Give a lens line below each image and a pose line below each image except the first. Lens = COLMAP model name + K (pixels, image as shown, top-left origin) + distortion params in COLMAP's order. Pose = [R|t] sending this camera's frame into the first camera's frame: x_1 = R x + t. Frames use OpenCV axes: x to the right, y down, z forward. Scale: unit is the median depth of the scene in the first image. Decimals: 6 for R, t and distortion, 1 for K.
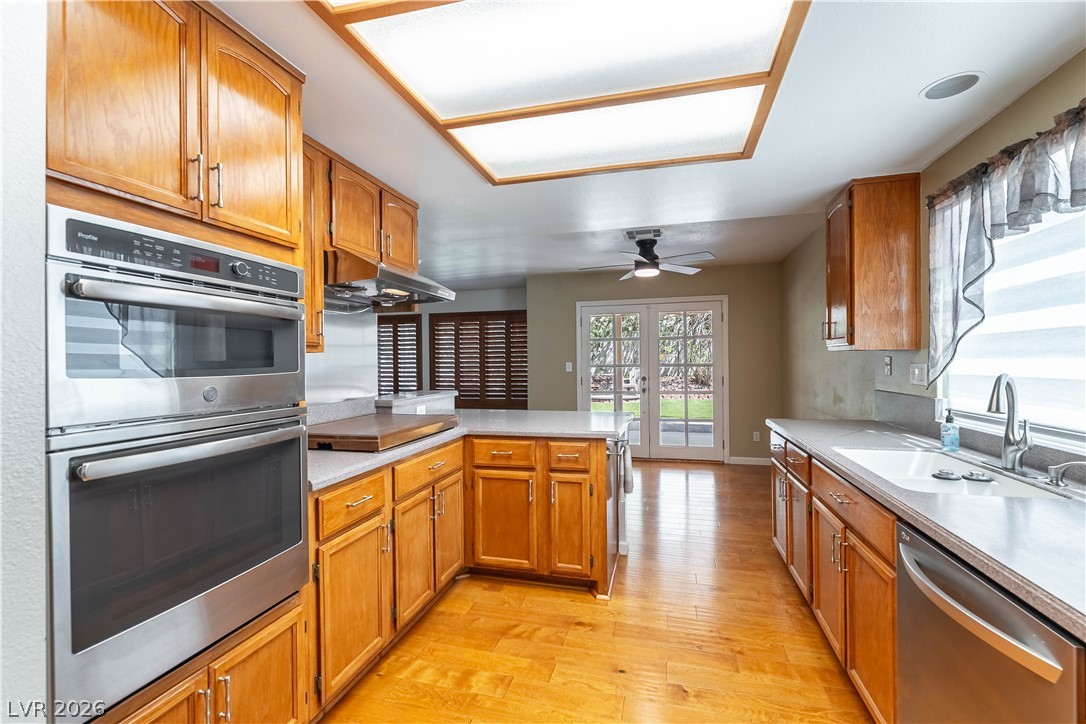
lens RADIAL K [[473.1, 0, 541.0], [0, 473.1, 360.7], [0, 0, 1]] dist [0.004852, 0.000248]
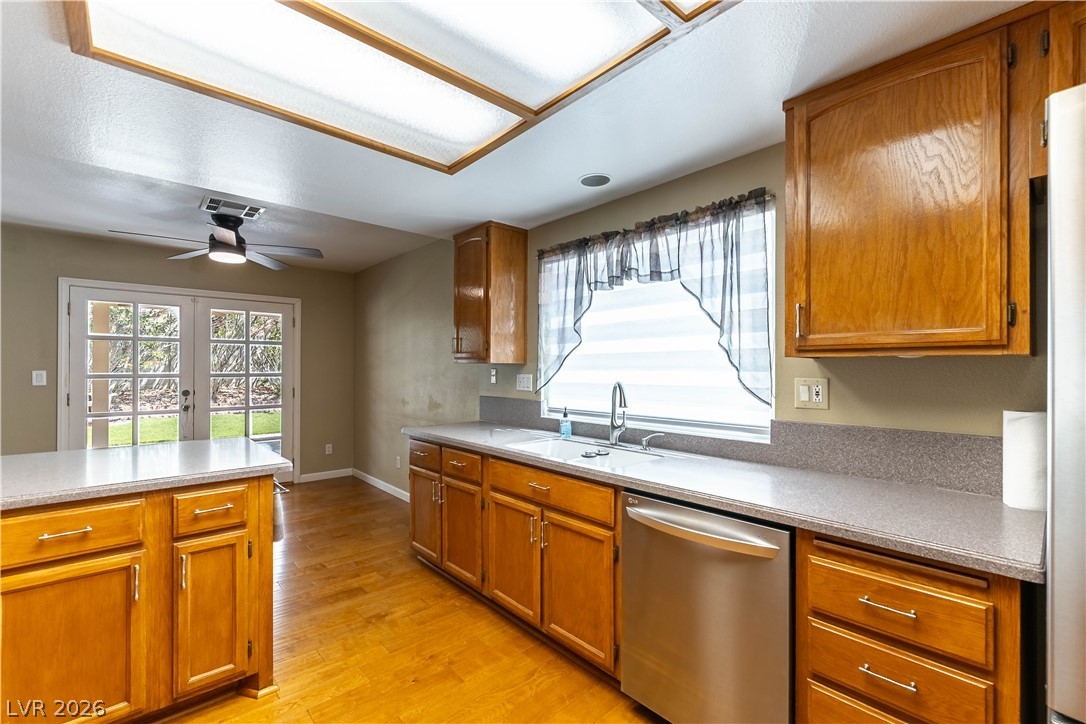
lens RADIAL K [[473.1, 0, 542.9], [0, 473.1, 367.1], [0, 0, 1]] dist [0.004852, 0.000248]
pose [[0.542860, 0.015301, 0.839684, -0.262168], [-0.009086, 0.999882, -0.012347, 0.000823], [-0.839774, -0.000927, 0.542935, 0.236166]]
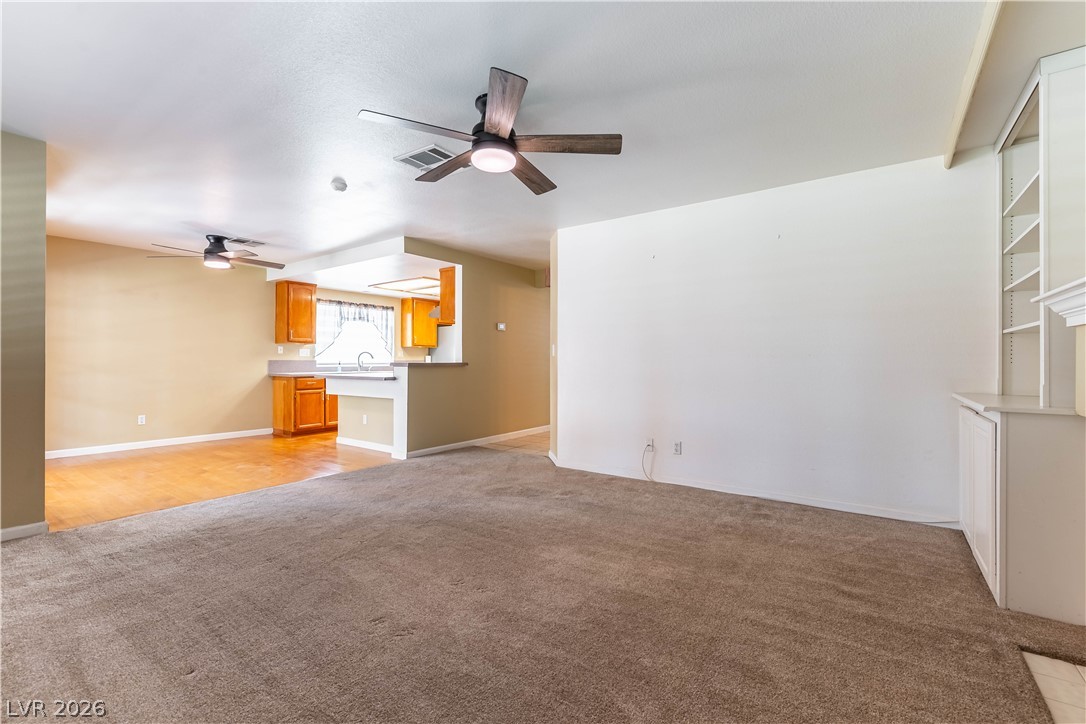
lens RADIAL K [[473.1, 0, 542.8], [0, 473.1, 360.0], [0, 0, 1]] dist [0.004852, 0.000248]
pose [[-0.938657, 0.008969, 0.344737, -1.547190], [0.007762, 0.999958, -0.004882, 0.093418], [-0.344766, -0.001906, -0.938687, 3.118736]]
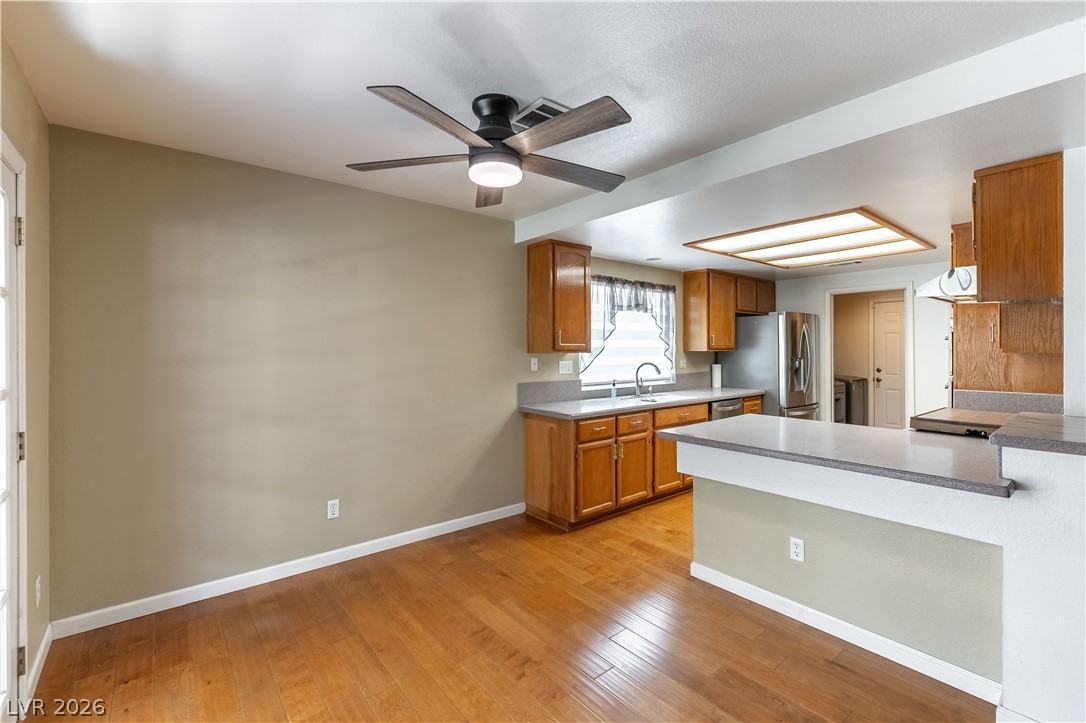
lens RADIAL K [[473.1, 0, 552.0], [0, 473.1, 351.8], [0, 0, 1]] dist [0.004852, 0.000248]
pose [[-0.823666, 0.008998, 0.567003, -0.131556], [0.011392, 0.999935, 0.000680, -0.029769], [-0.566960, 0.007020, -0.823715, 2.335216]]
